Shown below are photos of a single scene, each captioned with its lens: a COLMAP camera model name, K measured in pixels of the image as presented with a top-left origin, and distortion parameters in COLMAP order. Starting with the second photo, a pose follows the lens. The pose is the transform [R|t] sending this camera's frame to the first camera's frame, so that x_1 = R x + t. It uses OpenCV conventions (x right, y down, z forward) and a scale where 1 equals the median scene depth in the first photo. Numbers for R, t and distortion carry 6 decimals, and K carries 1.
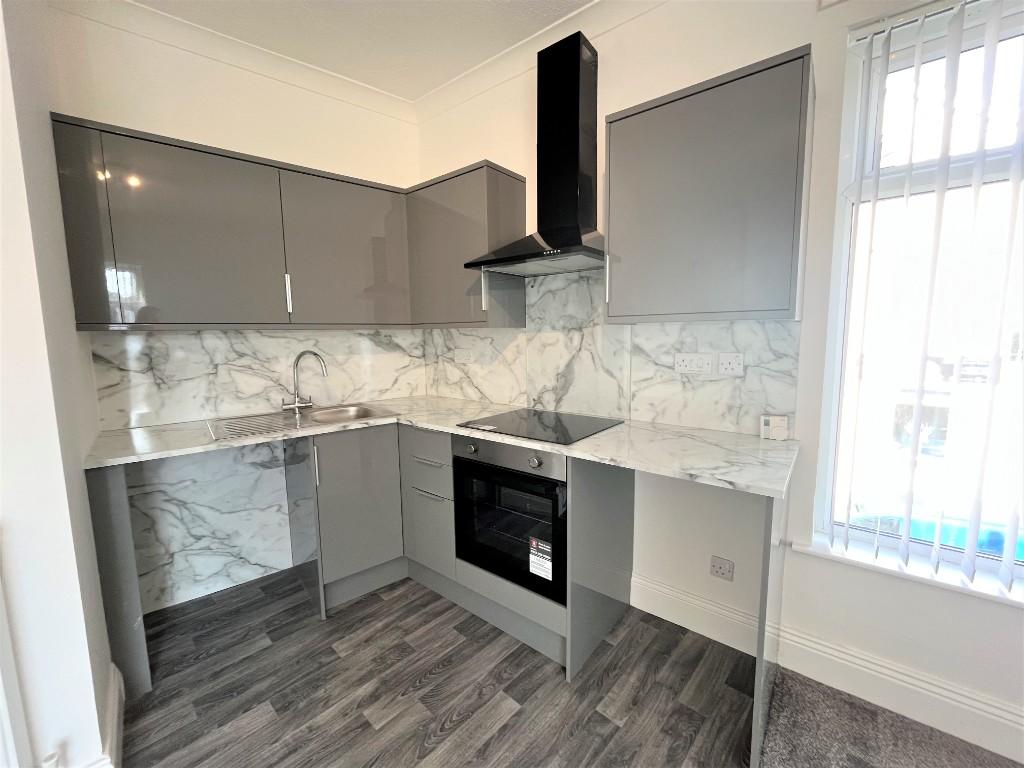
lens RADIAL K [[411.1, 0, 514.0], [0, 411.1, 384.4], [0, 0, 1]] dist [-0.002078, -0.000061]
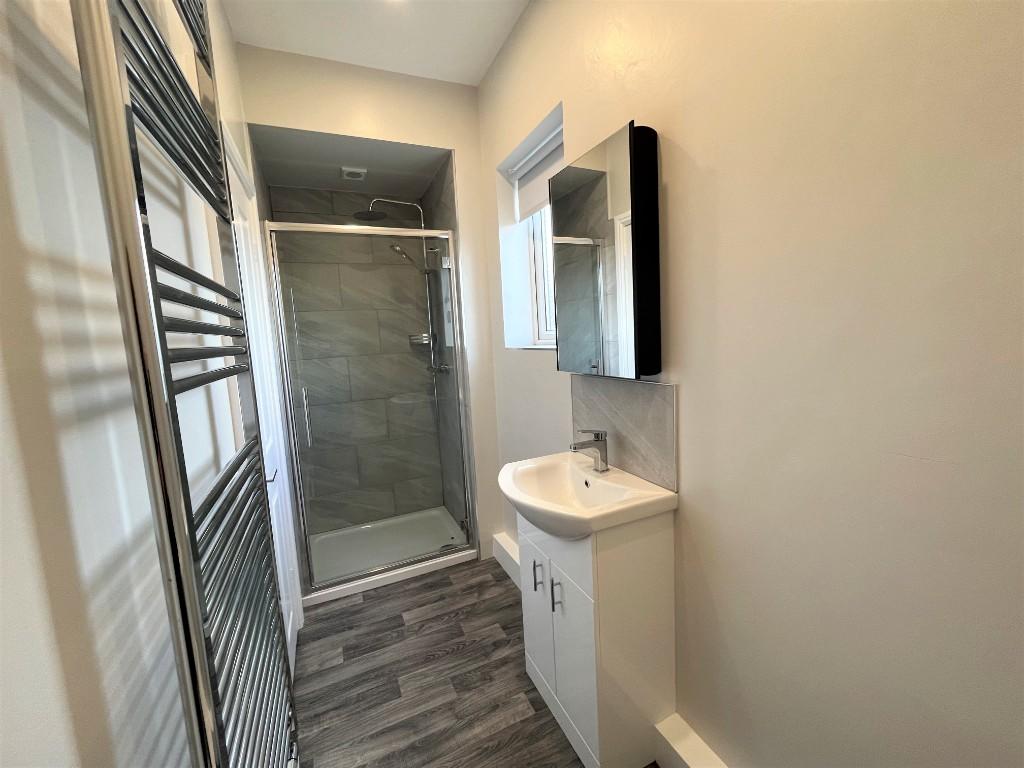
lens RADIAL K [[411.1, 0, 511.5], [0, 411.1, 380.2], [0, 0, 1]] dist [-0.002078, -0.000061]
pose [[-0.921174, 0.018962, 0.388688, -0.683527], [0.110452, 0.970476, 0.214424, -0.191236], [-0.373147, 0.240453, -0.896071, 1.484808]]
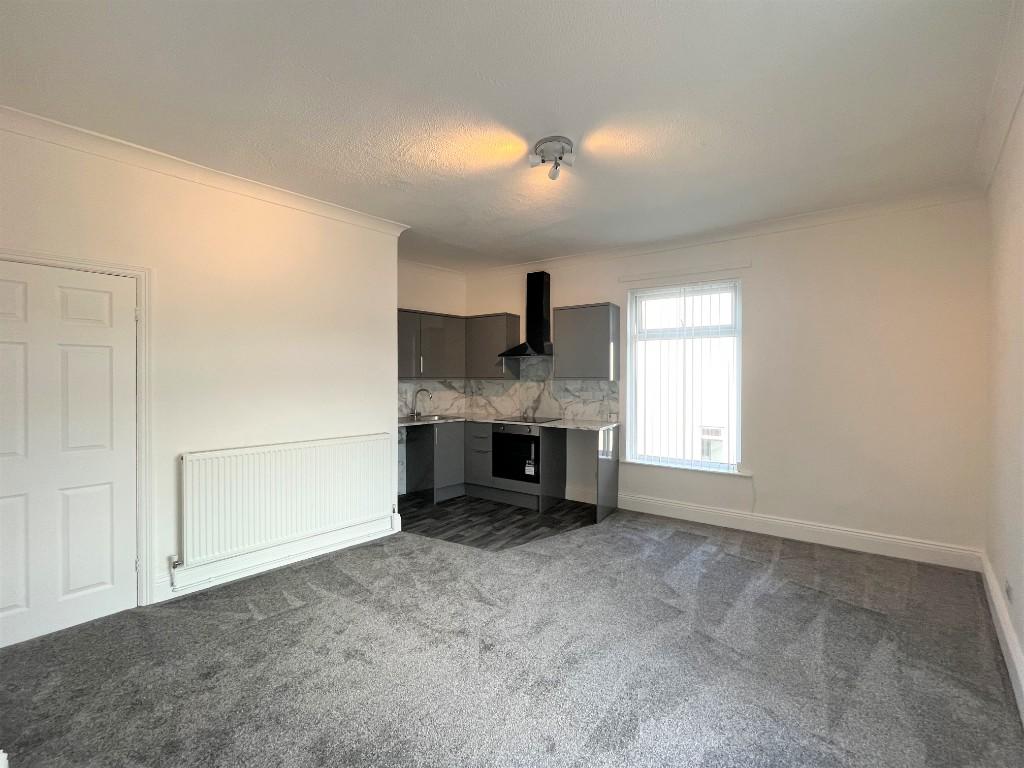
lens RADIAL K [[411.1, 0, 510.1], [0, 411.1, 381.9], [0, 0, 1]] dist [-0.002078, -0.000061]
pose [[0.996290, 0.013675, 0.084972, -0.249794], [-0.004197, 0.993840, -0.110741, 0.142130], [-0.085963, 0.109973, 0.990210, -1.424997]]
